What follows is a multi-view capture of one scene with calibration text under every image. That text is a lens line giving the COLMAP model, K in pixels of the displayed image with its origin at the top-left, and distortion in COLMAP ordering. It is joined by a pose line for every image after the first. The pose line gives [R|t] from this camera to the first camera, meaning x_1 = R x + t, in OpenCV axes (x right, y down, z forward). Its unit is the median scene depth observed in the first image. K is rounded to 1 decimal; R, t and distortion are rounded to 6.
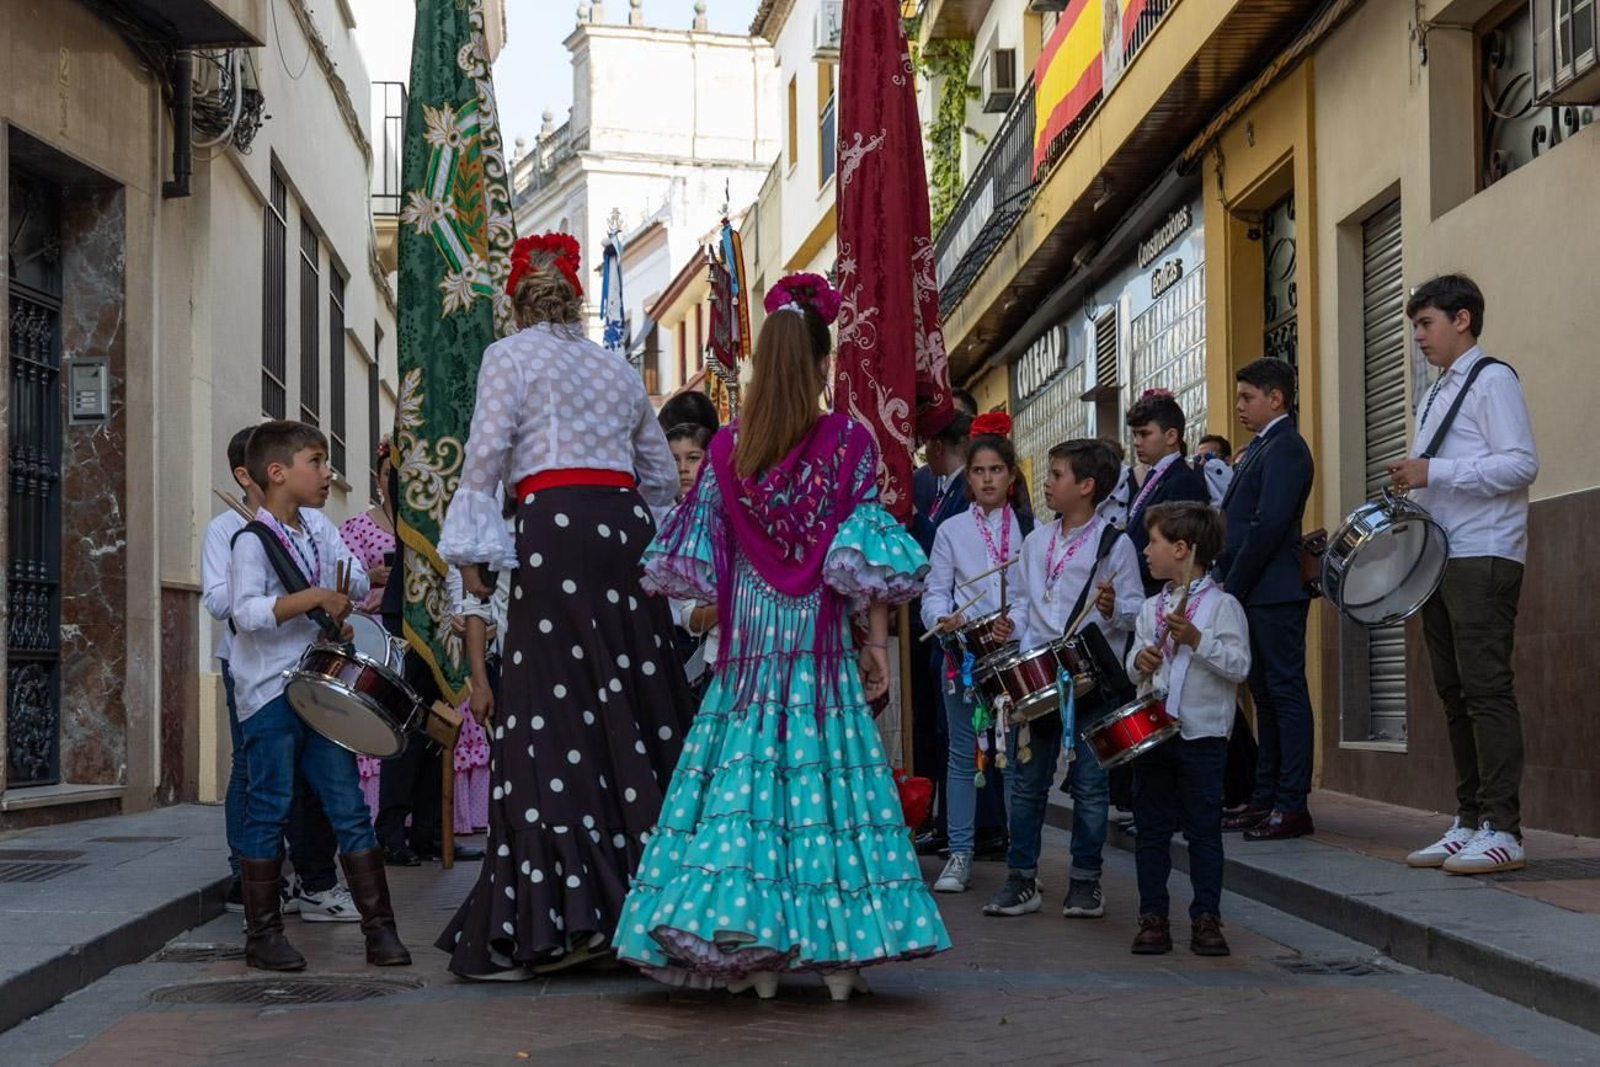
lens RADIAL K [[3508.0, 0, 800.0], [0, 3508.0, 533.5], [0, 0, 1]] dist [0.010528, 0.299600]
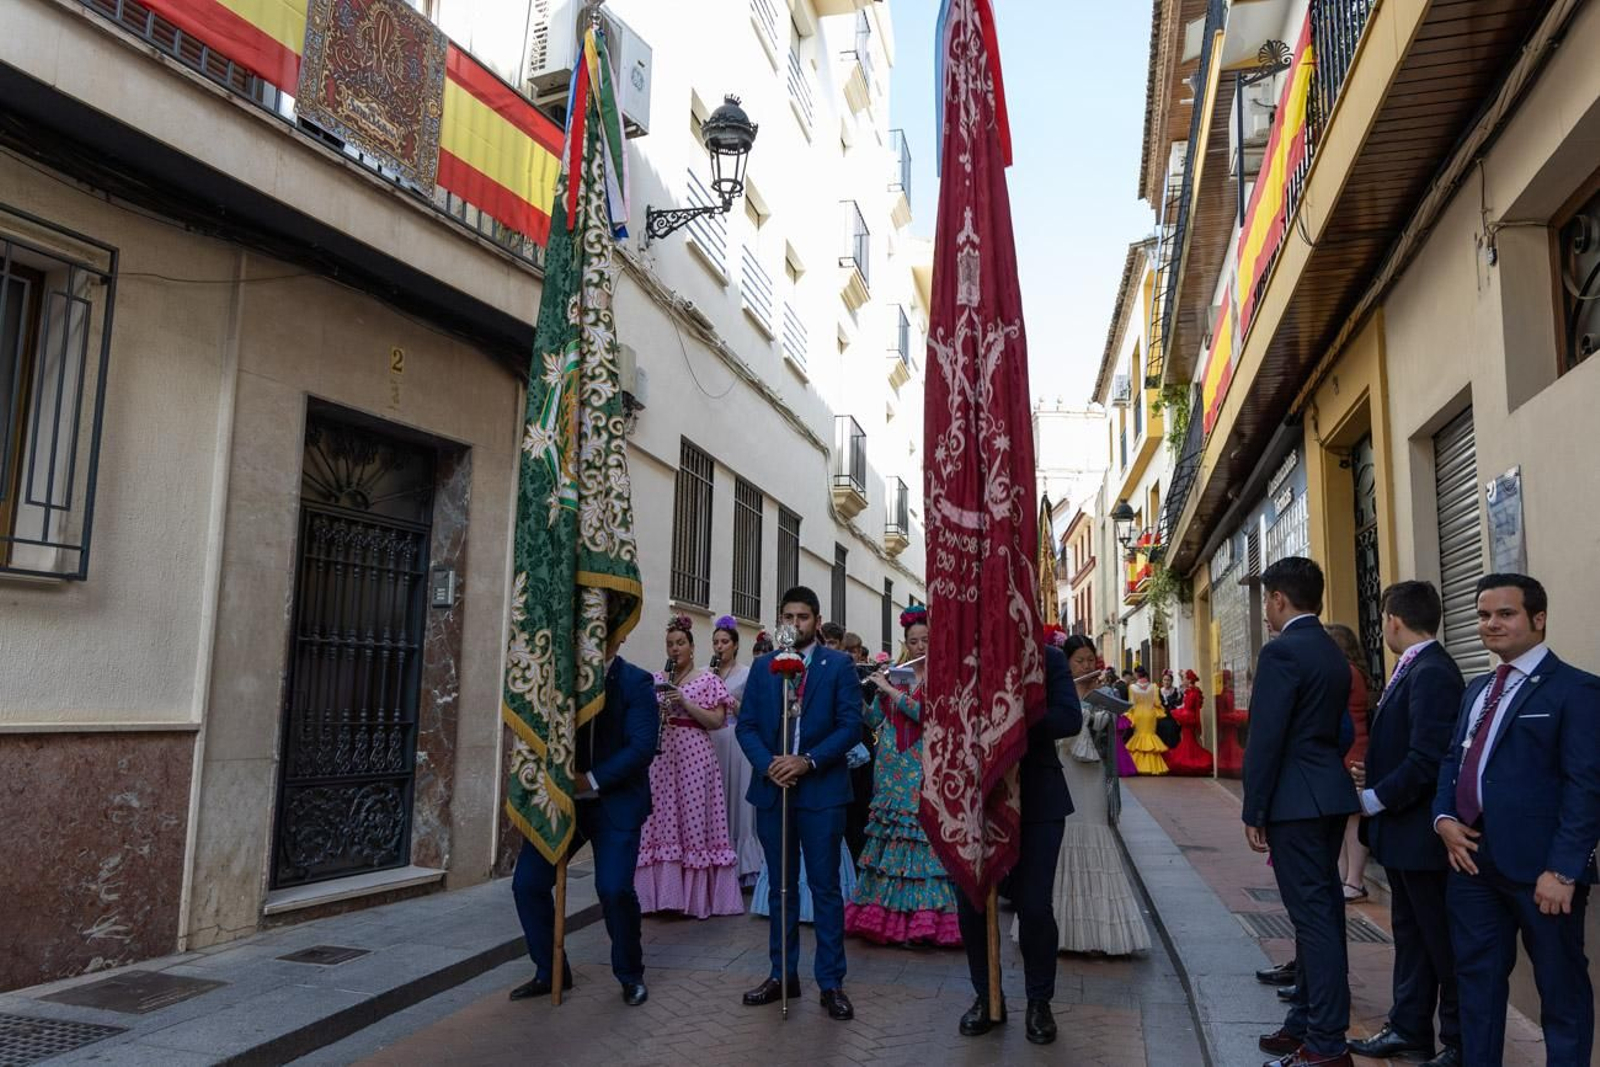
lens RADIAL K [[1147.1, 0, 800.0], [0, 1147.1, 533.5], [0, 0, 1]] dist [0.057078, -0.043808]
pose [[0.939458, -0.021303, -0.342001, 0.099842], [-0.004850, 0.997139, -0.075434, -0.027928], [0.342630, 0.072526, 0.936667, 0.604160]]
